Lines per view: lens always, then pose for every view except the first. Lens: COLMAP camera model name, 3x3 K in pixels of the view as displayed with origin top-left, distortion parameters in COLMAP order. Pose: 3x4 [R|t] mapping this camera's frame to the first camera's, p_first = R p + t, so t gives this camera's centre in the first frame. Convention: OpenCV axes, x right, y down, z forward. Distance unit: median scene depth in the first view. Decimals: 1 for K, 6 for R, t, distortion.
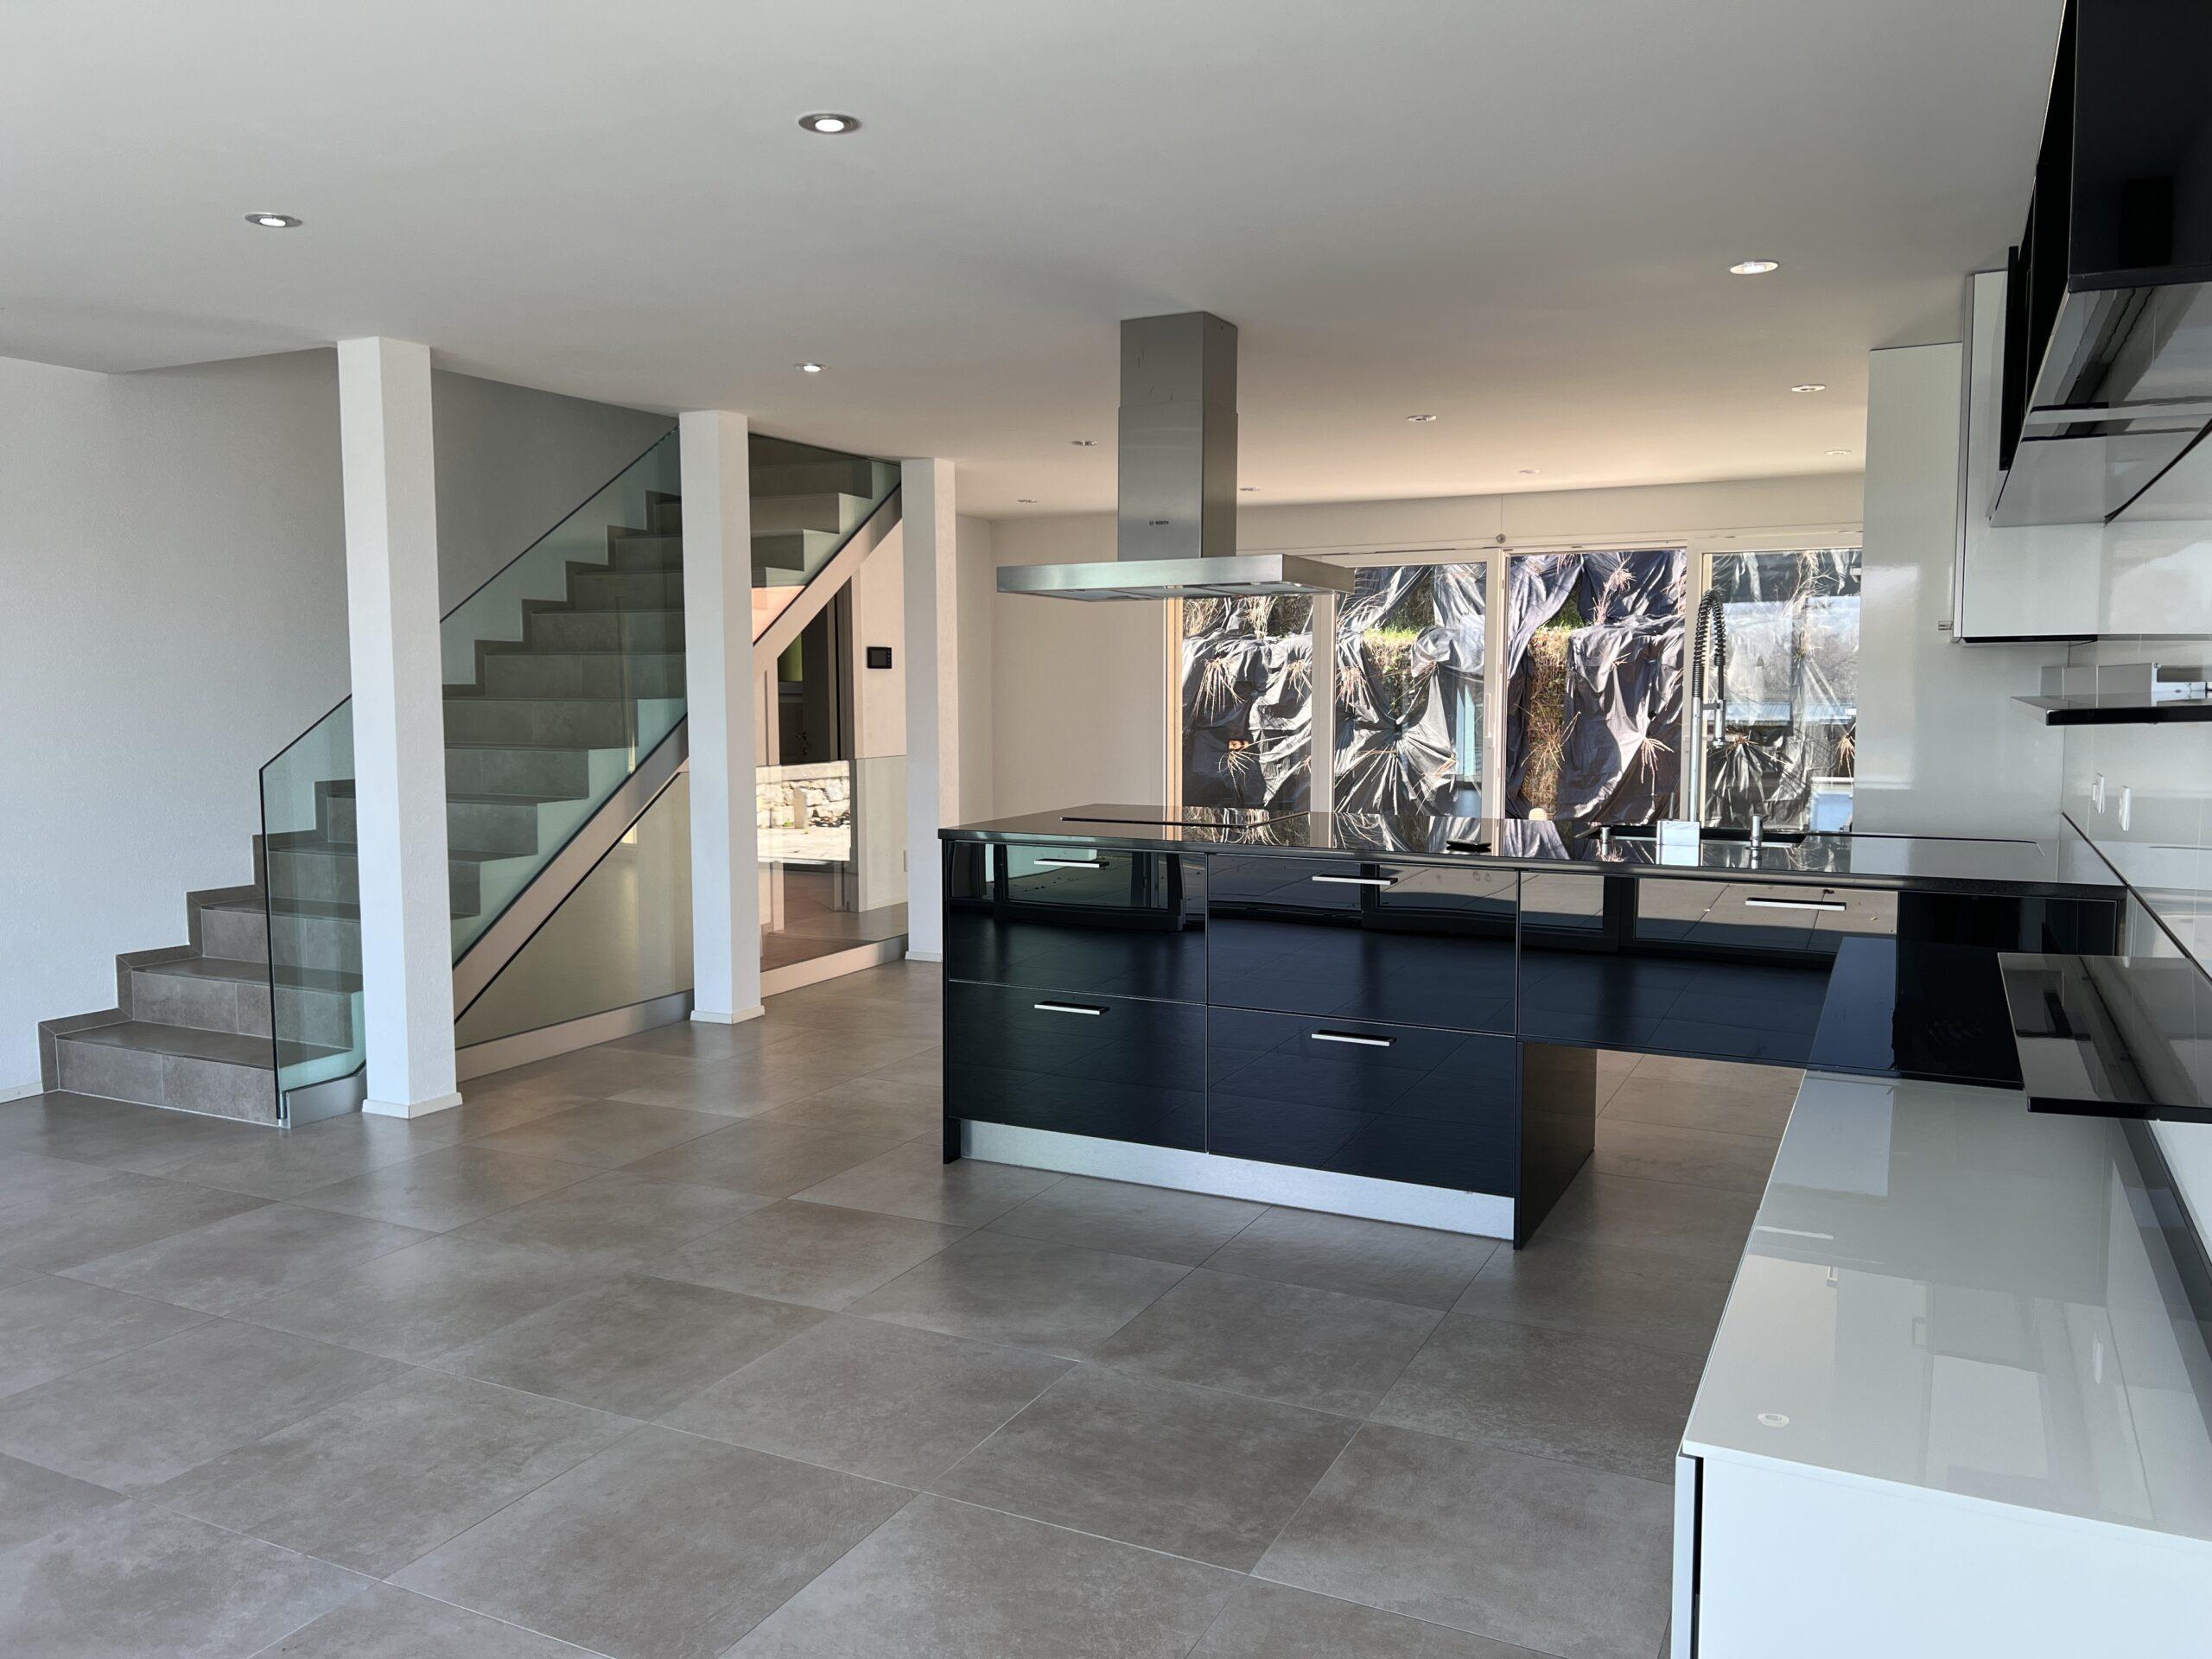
lens RADIAL K [[1655.0, 0, 1103.0], [0, 1655.0, 823.7], [0, 0, 1]] dist [0.054898, -0.054383]
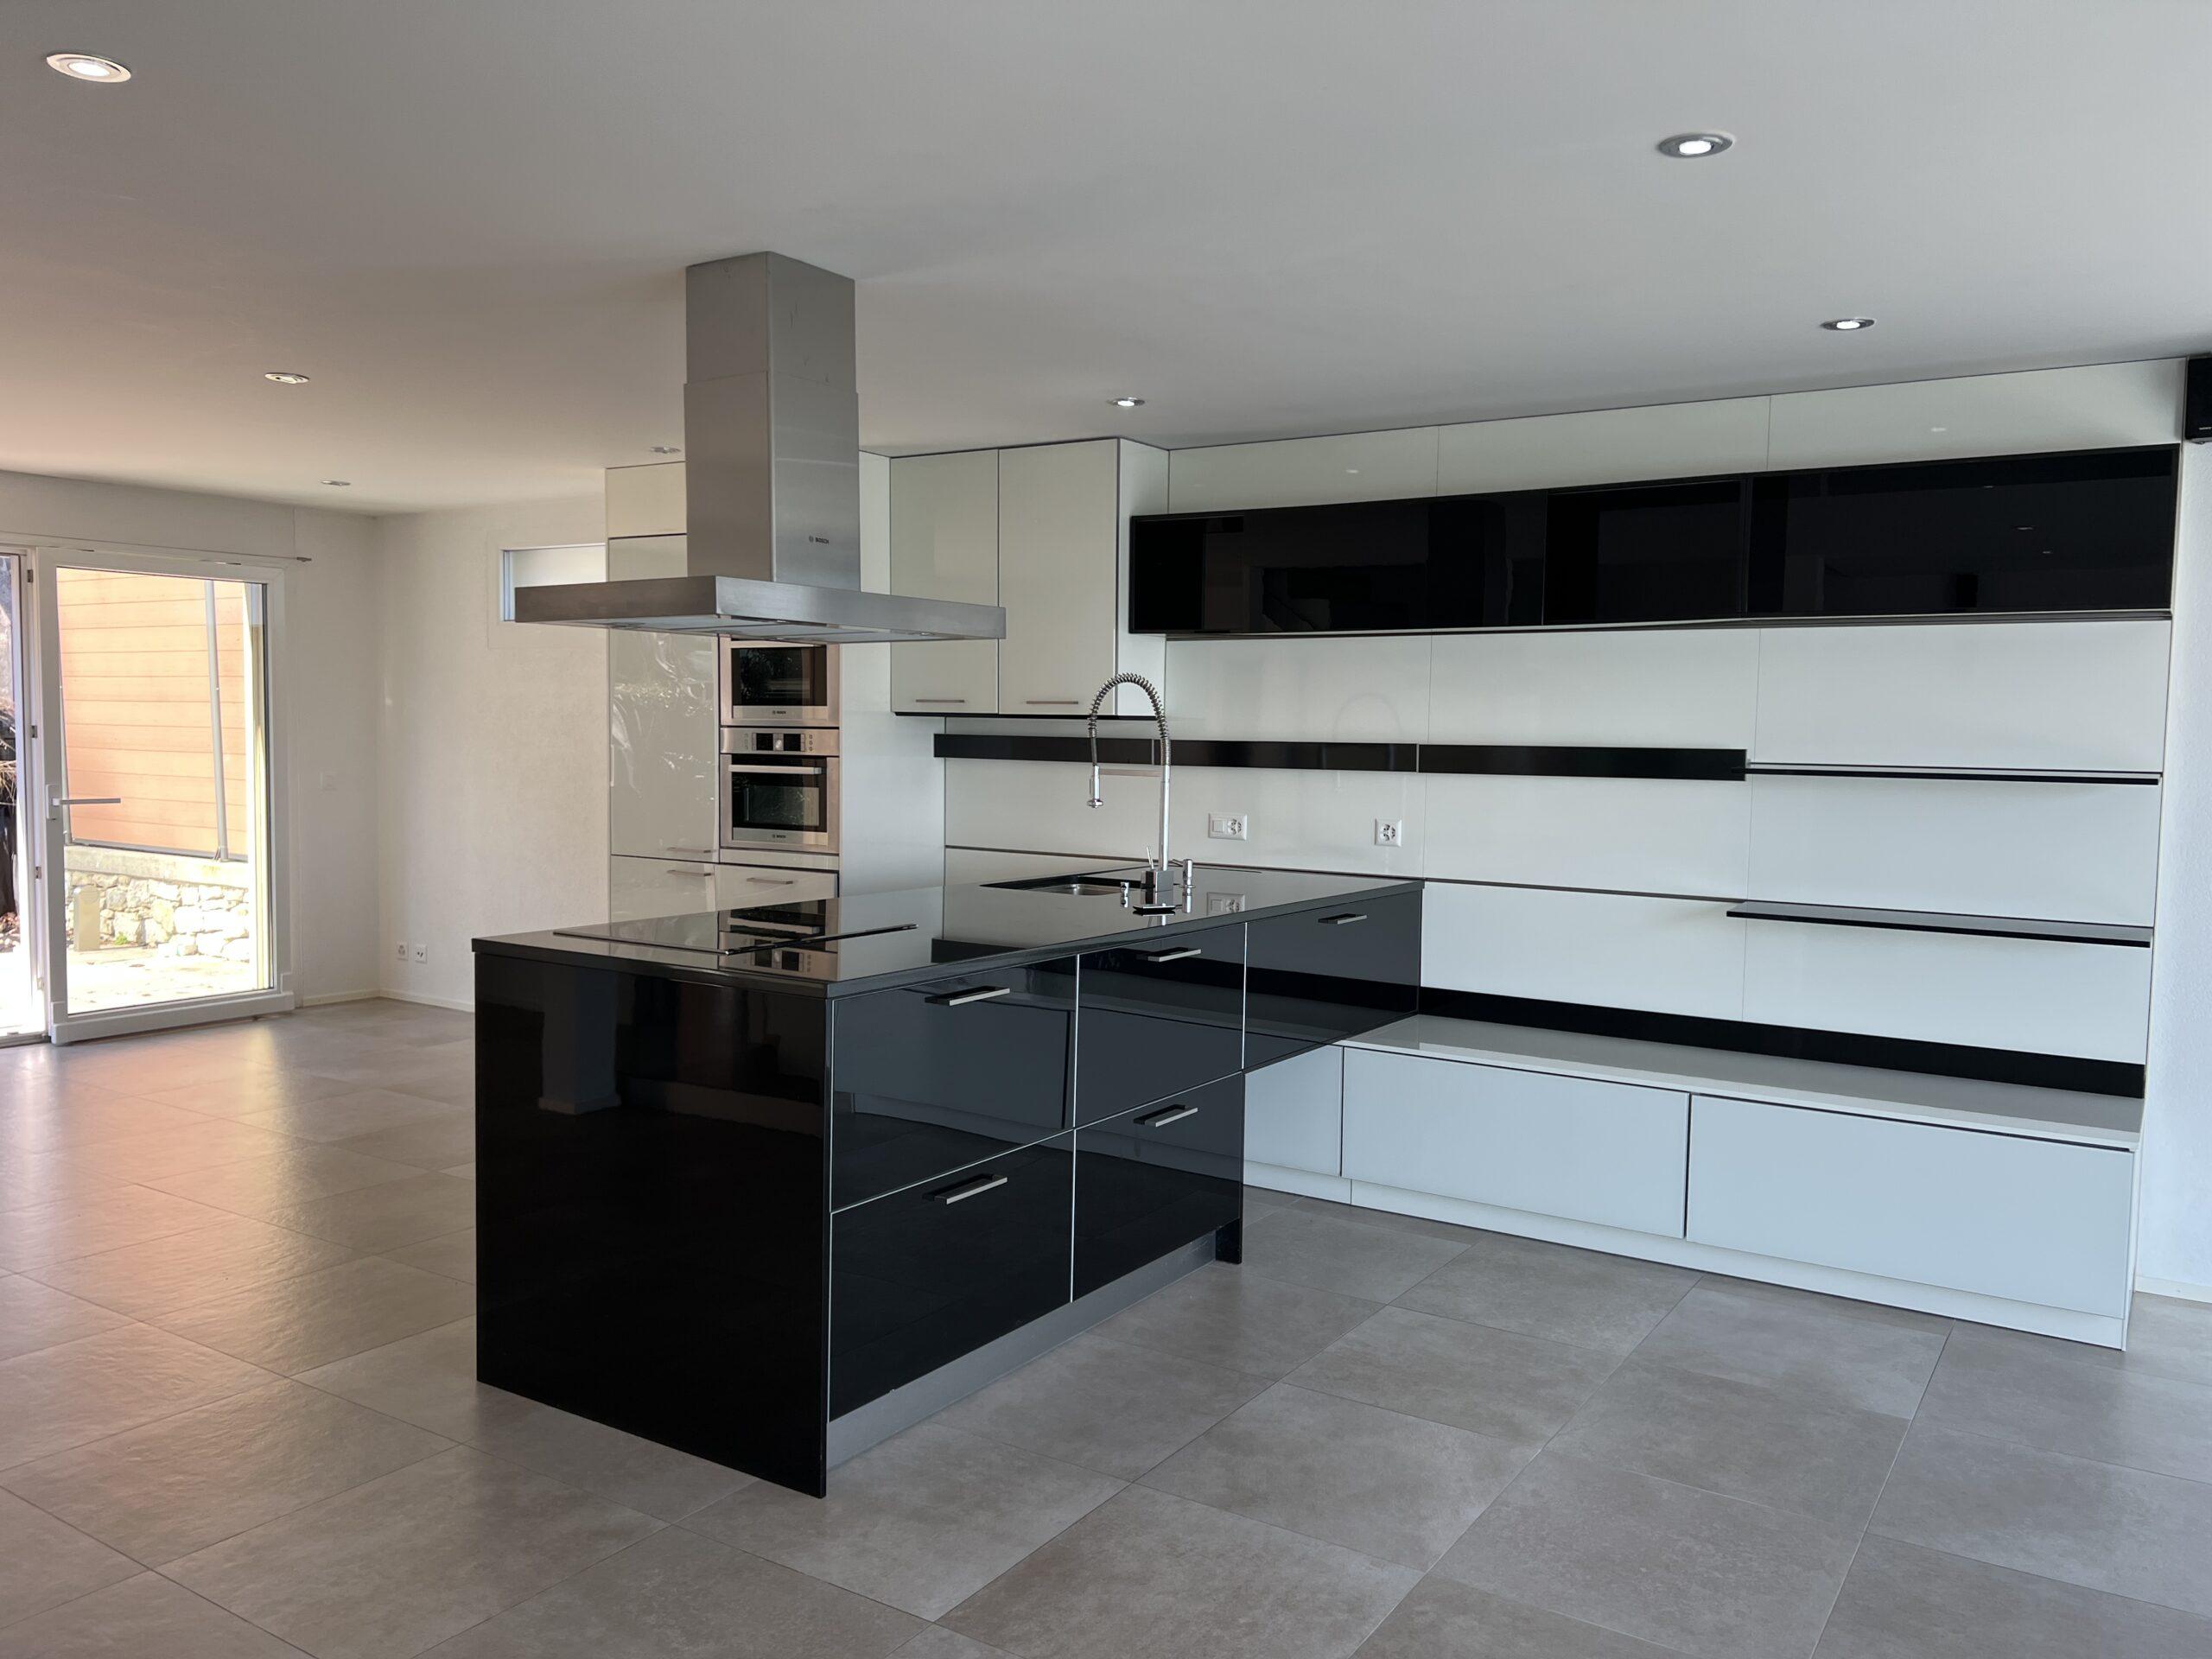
lens RADIAL K [[1655.0, 0, 1132.4], [0, 1655.0, 830.4], [0, 0, 1]] dist [0.054898, -0.054383]
pose [[0.101615, -0.054344, 0.993338, -0.910060], [0.068982, 0.996488, 0.047459, -0.096966], [-0.992429, 0.063700, 0.105007, 1.009727]]
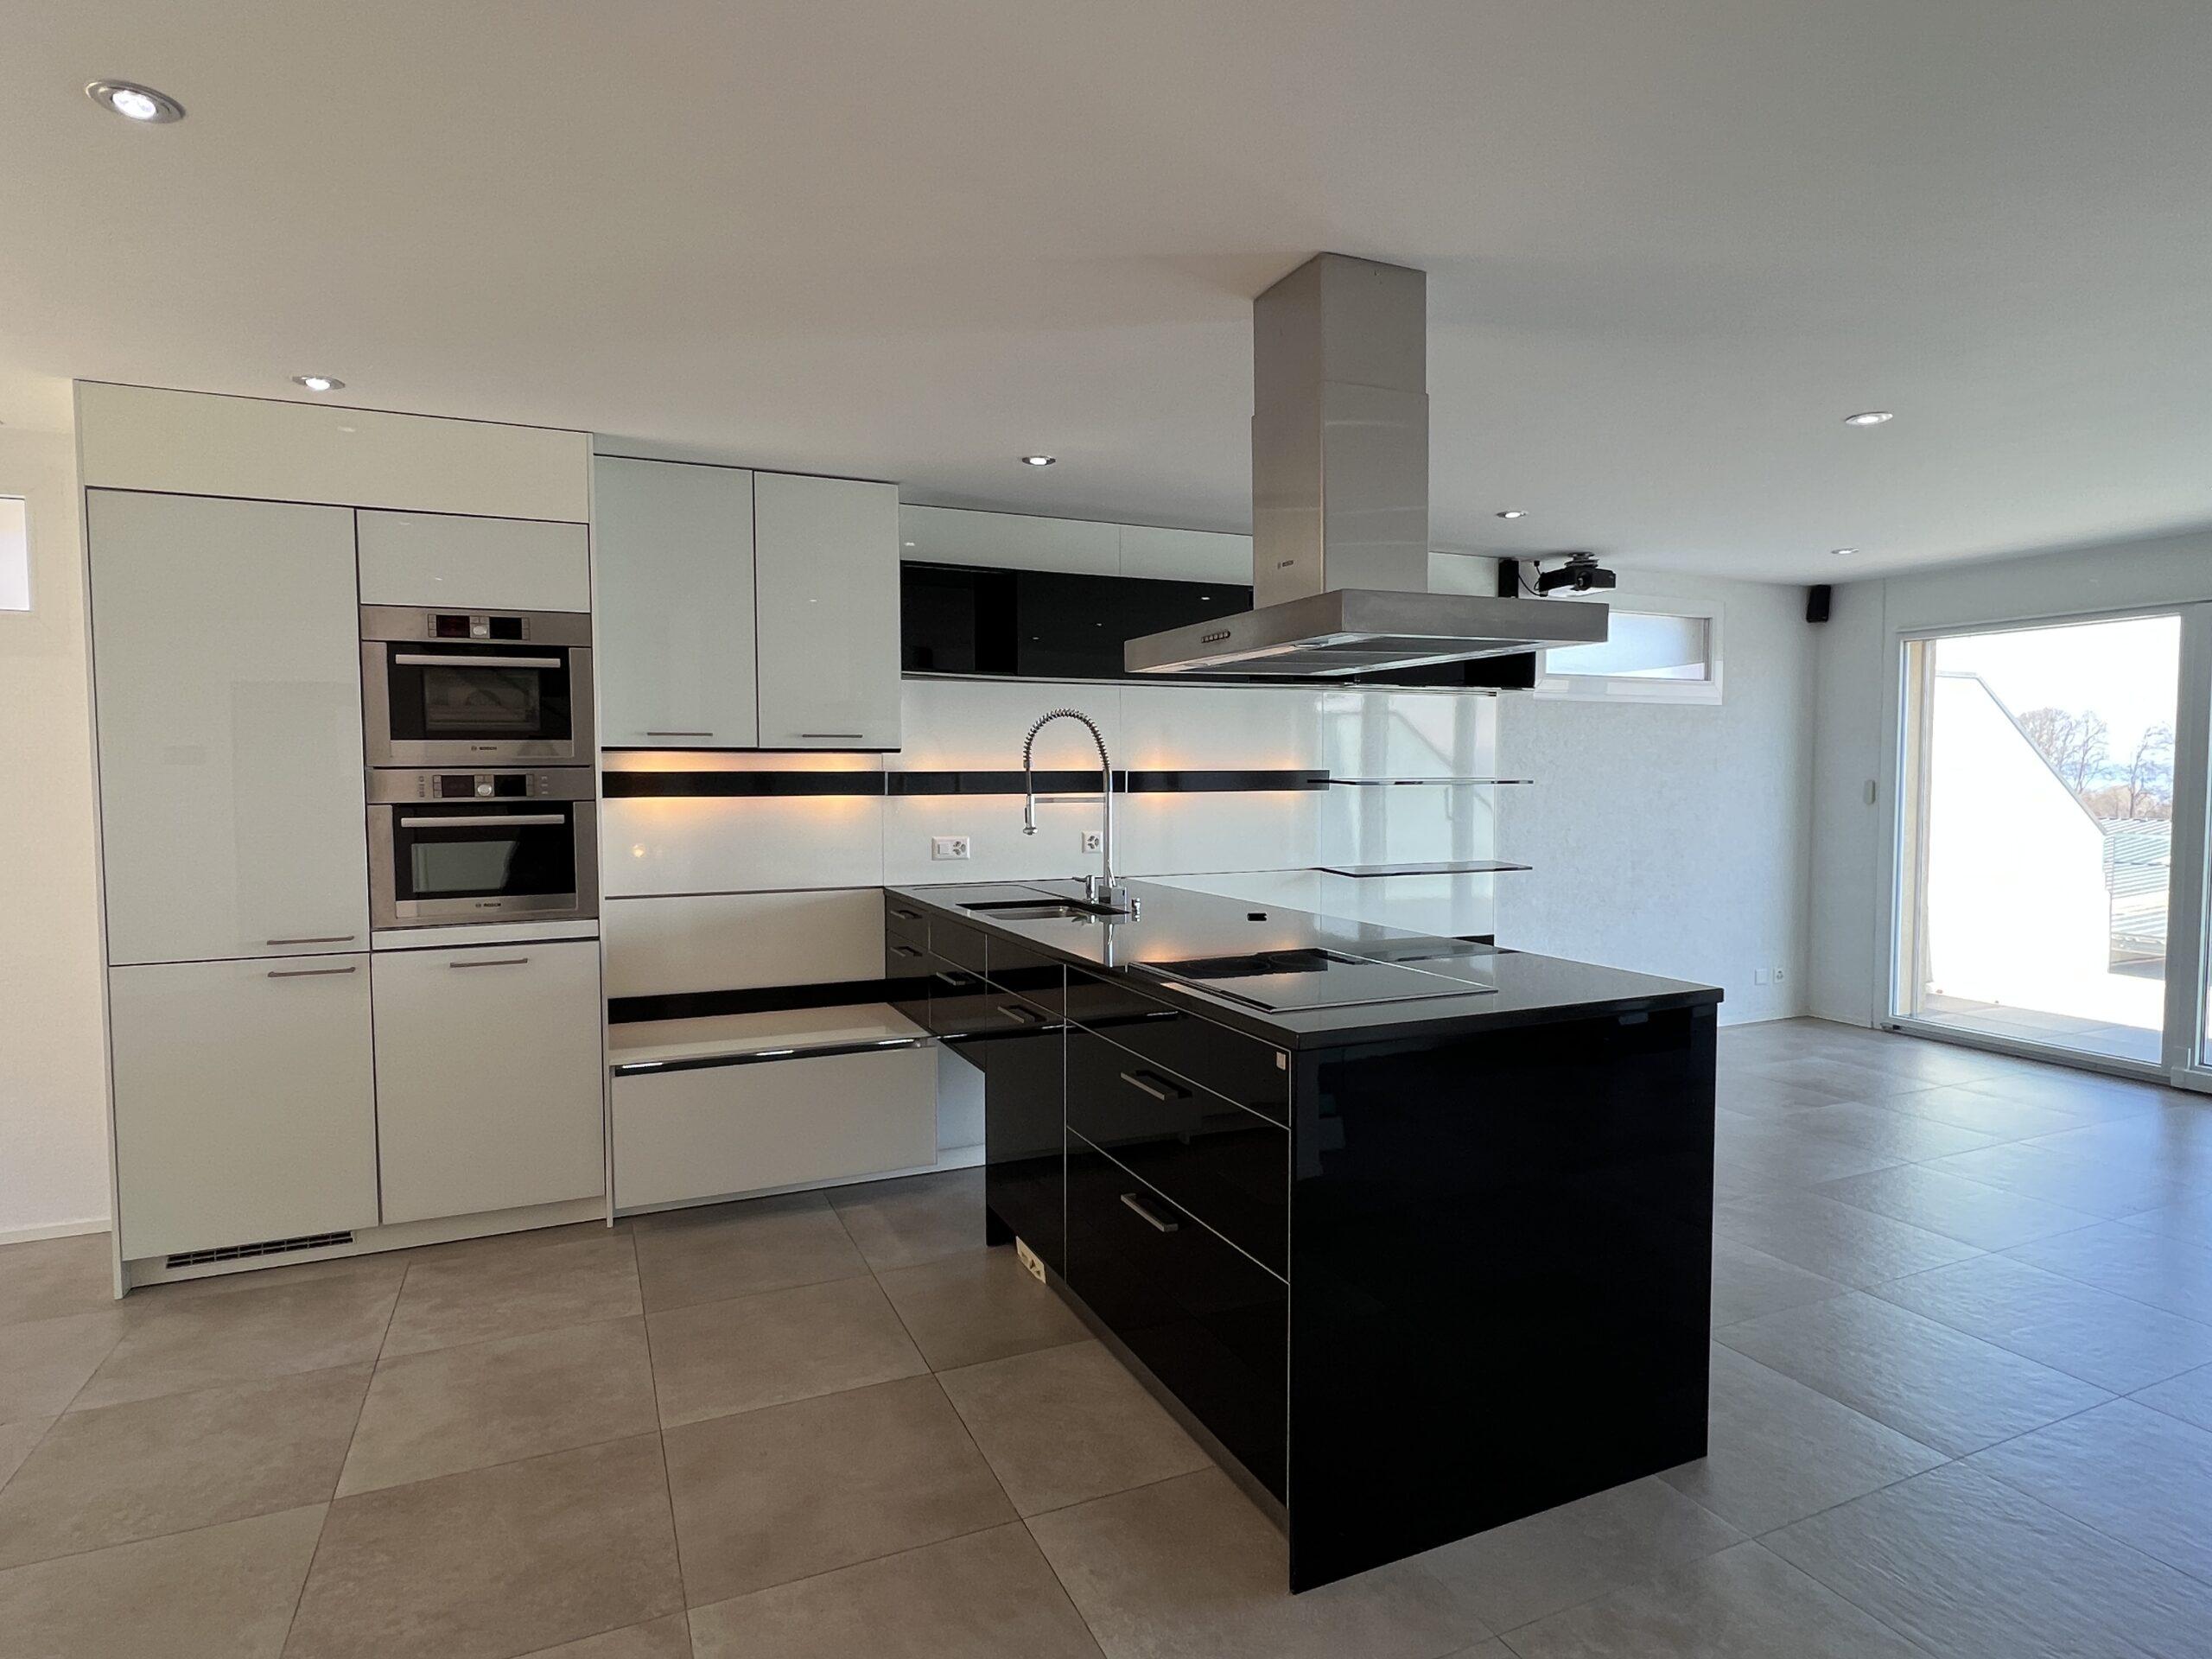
lens RADIAL K [[1185.6, 0, 1112.7], [0, 1185.6, 827.4], [0, 0, 1]] dist [0.000073, 0.000034]
pose [[-0.771958, -0.026123, 0.635136, -0.278550], [0.060307, 0.991639, 0.114085, -0.174282], [-0.632806, 0.126372, -0.763928, 1.928145]]
